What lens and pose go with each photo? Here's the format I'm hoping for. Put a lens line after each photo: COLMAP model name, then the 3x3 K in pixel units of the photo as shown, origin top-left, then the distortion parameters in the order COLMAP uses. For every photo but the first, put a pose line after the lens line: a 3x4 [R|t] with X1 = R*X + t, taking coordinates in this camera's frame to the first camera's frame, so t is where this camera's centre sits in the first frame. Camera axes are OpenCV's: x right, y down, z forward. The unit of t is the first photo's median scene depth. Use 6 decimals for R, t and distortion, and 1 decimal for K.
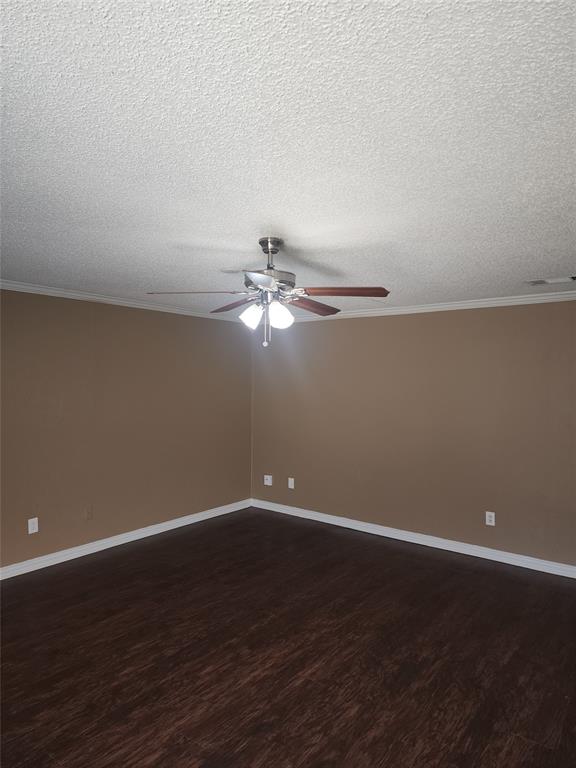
lens RADIAL K [[530.3, 0, 290.0], [0, 530.3, 385.2], [0, 0, 1]] dist [0.023542, -0.001614]
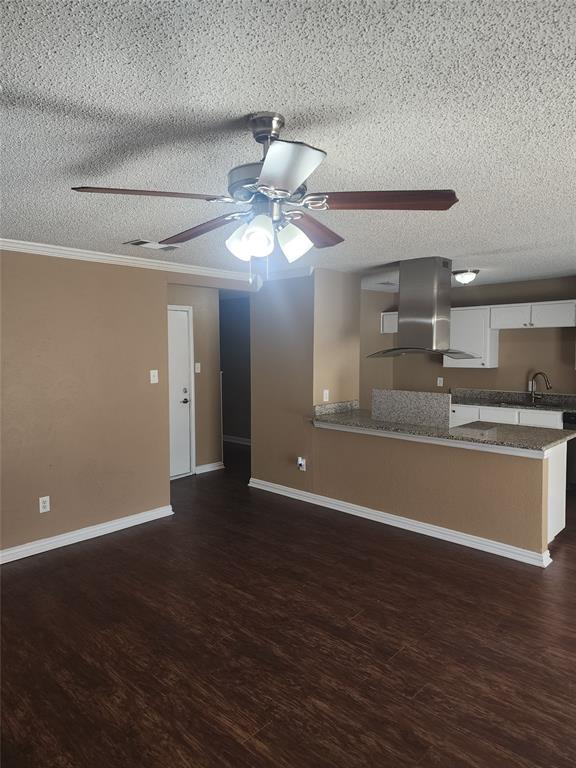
lens RADIAL K [[514.4, 0, 288.3], [0, 514.4, 381.9], [0, 0, 1]] dist [0.084966, -0.008780]
pose [[0.105346, -0.084030, 0.990879, -0.749493], [0.011823, 0.996459, 0.083246, -0.023713], [-0.994365, 0.002945, 0.105966, 0.955772]]
